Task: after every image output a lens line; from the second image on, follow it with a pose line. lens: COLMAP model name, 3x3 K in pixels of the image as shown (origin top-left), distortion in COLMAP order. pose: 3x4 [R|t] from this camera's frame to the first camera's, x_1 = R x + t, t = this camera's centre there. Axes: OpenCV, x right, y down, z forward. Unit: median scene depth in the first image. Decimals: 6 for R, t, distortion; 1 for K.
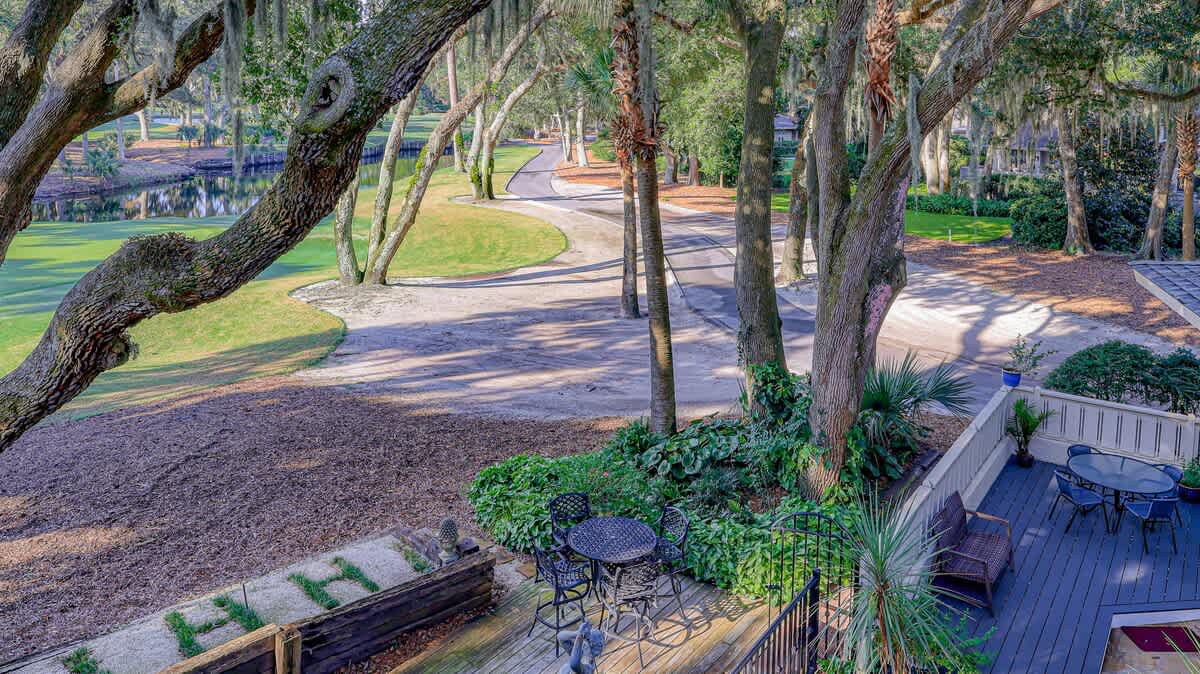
lens RADIAL K [[884.7, 0, 629.3], [0, 884.7, 184.9], [0, 0, 1]] dist [-0.010122, 0.002778]
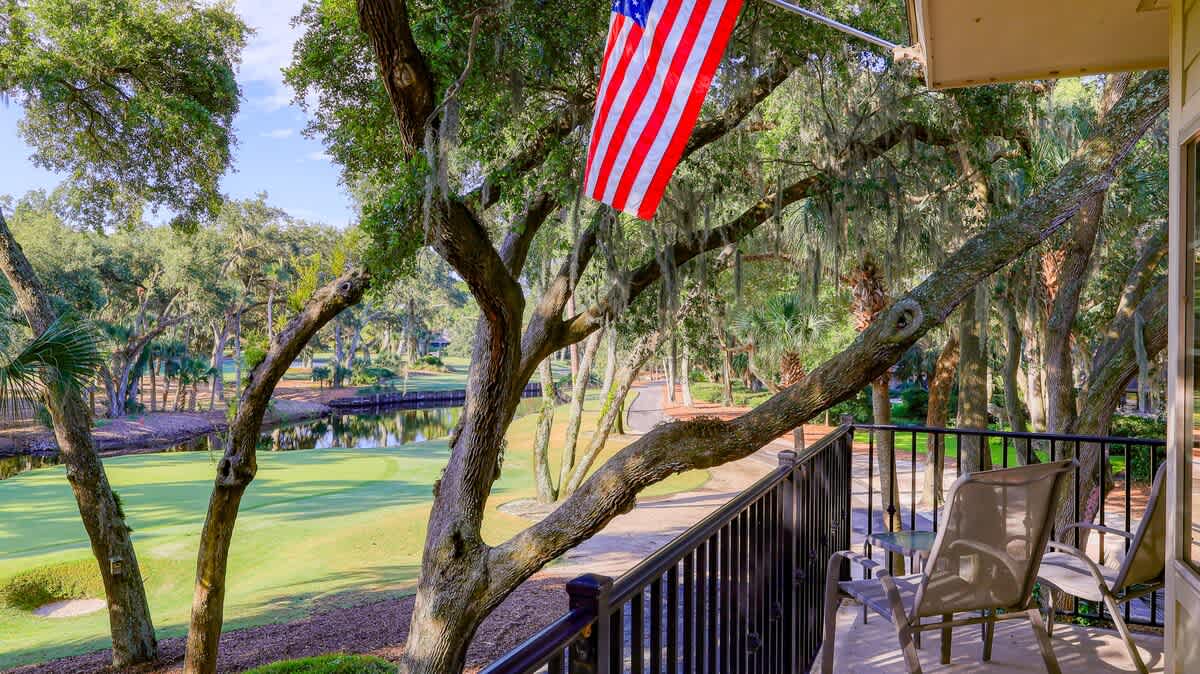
lens RADIAL K [[884.7, 0, 606.8], [0, 884.7, 340.4], [0, 0, 1]] dist [-0.010122, 0.002778]
pose [[0.996427, -0.003403, -0.084391, -0.145086], [-0.005182, 0.994843, -0.101297, 0.021045], [0.084301, 0.101372, 0.991270, -0.139678]]
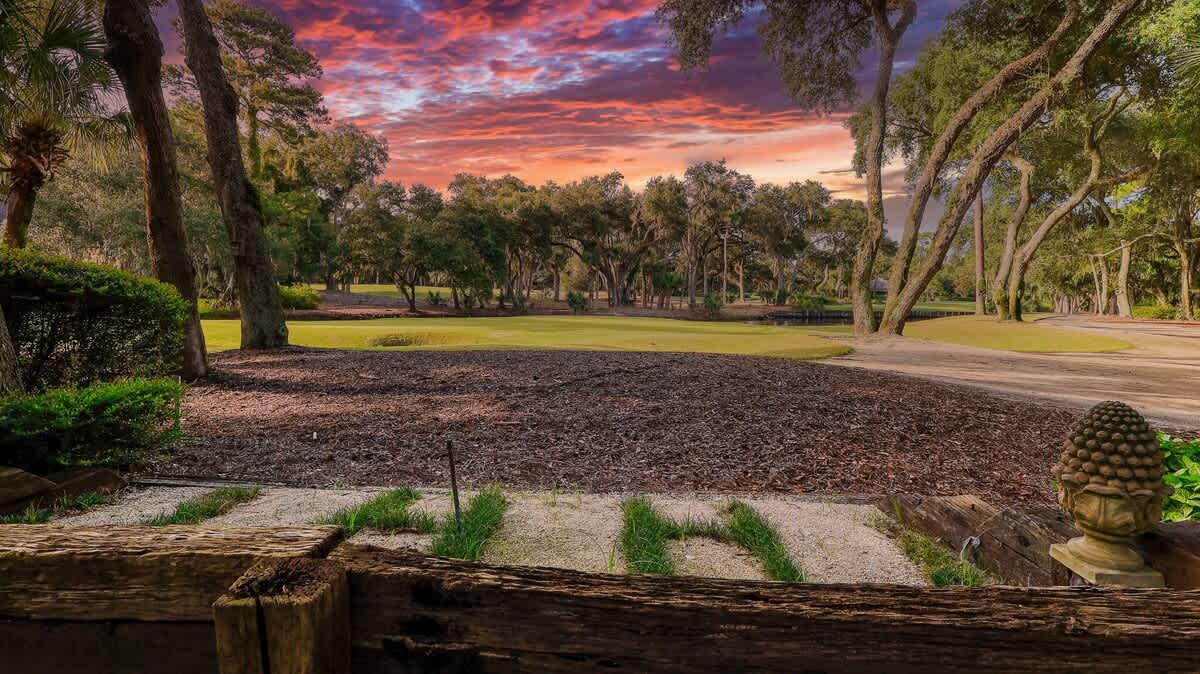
lens RADIAL K [[556.6, 0, 605.7], [0, 556.6, 342.0], [0, 0, 1]] dist [-0.007402, 0.001068]
pose [[0.716924, 0.044658, -0.695720, -0.087217], [-0.082913, 0.996325, -0.021487, 0.163895], [0.692204, 0.073089, 0.717992, 0.346812]]
